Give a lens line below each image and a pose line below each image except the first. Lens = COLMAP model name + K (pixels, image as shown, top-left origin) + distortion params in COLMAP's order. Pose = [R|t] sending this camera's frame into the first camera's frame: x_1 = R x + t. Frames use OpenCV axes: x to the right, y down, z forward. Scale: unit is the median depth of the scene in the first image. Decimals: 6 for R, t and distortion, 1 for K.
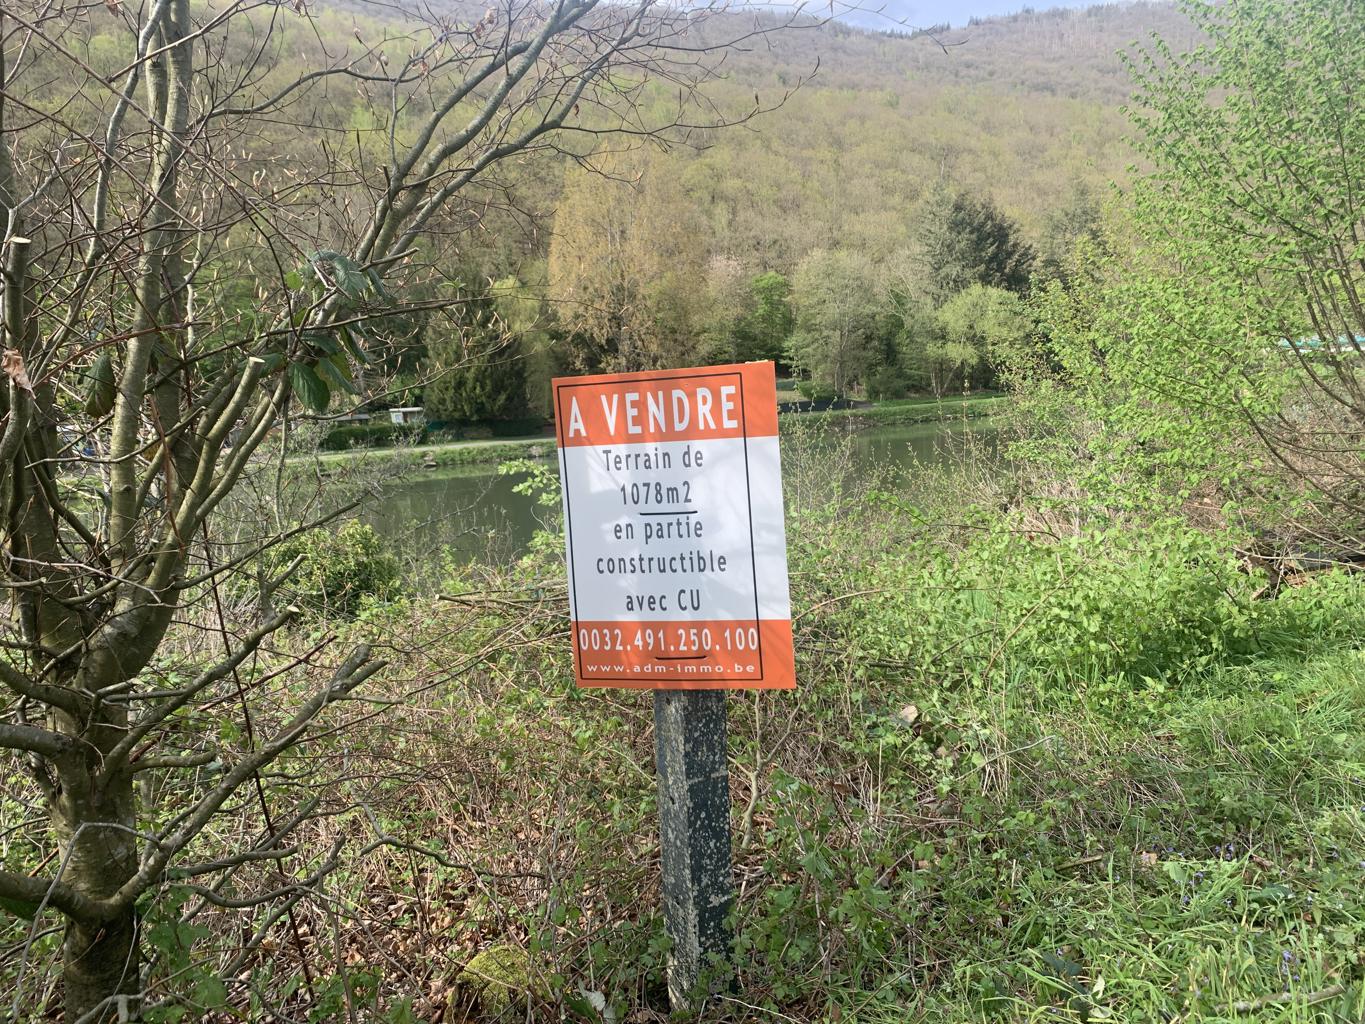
lens RADIAL K [[1028.5, 0, 682.2], [0, 1028.5, 508.3], [0, 0, 1]] dist [0.015274, -0.016781]
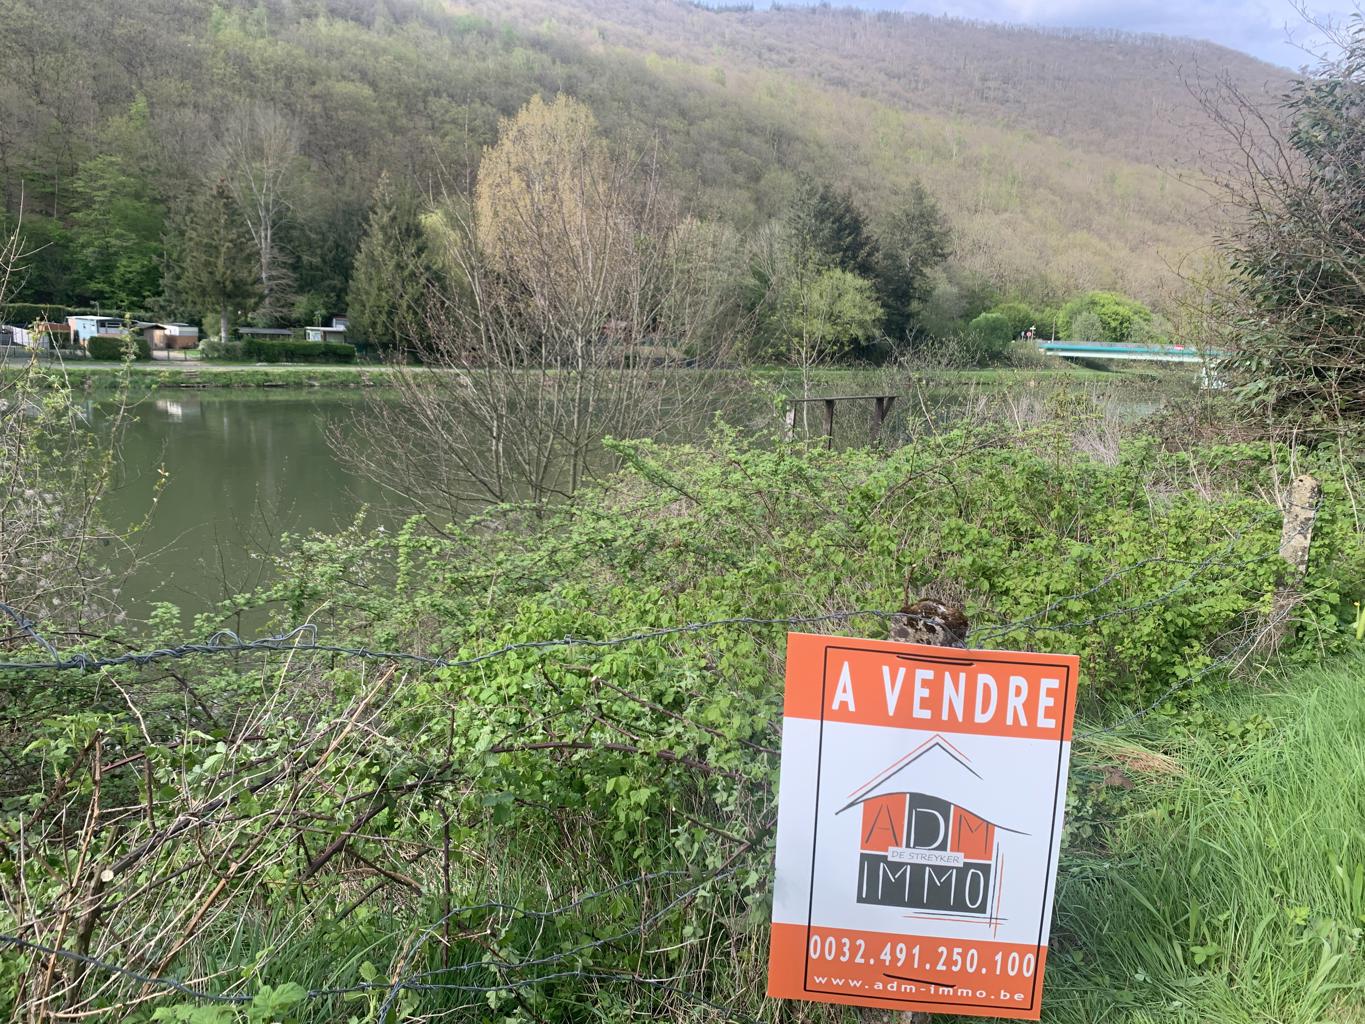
lens RADIAL K [[1028.5, 0, 678.5], [0, 1028.5, 508.4], [0, 0, 1]] dist [0.015274, -0.016781]
pose [[0.970287, 0.060176, 0.234354, -0.125136], [-0.070444, 0.996877, 0.035683, 0.017390], [-0.231475, -0.051131, 0.971496, -0.074536]]
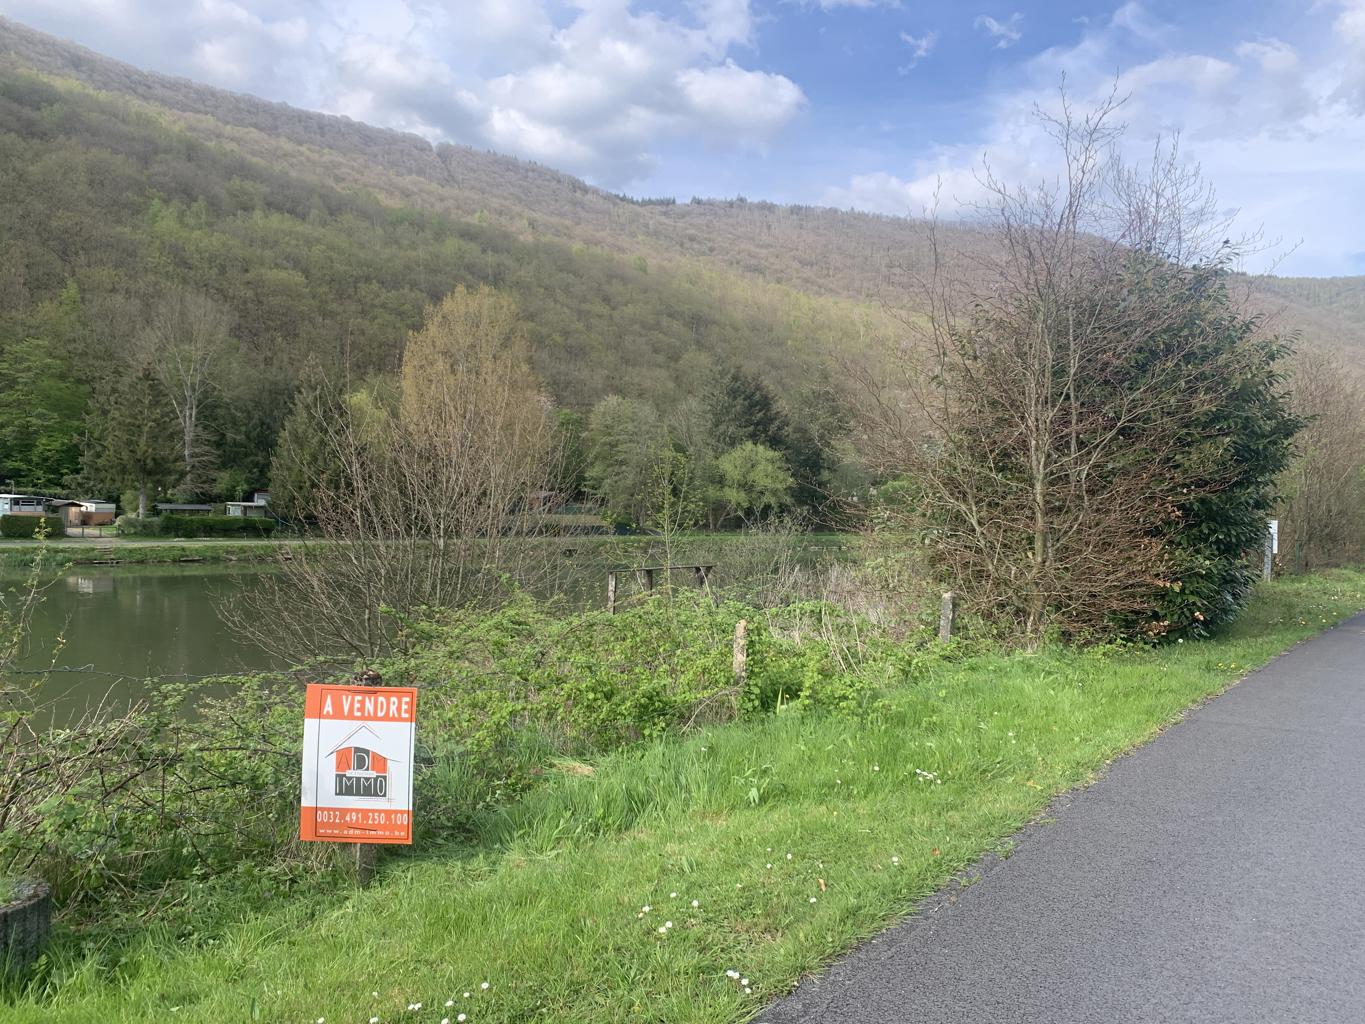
lens RADIAL K [[1028.5, 0, 687.8], [0, 1028.5, 513.2], [0, 0, 1]] dist [0.015274, -0.016781]
pose [[0.952139, 0.084901, 0.293637, -0.118196], [-0.049902, 0.990938, -0.124704, 0.017449], [-0.301564, 0.104082, 0.947748, -0.101430]]
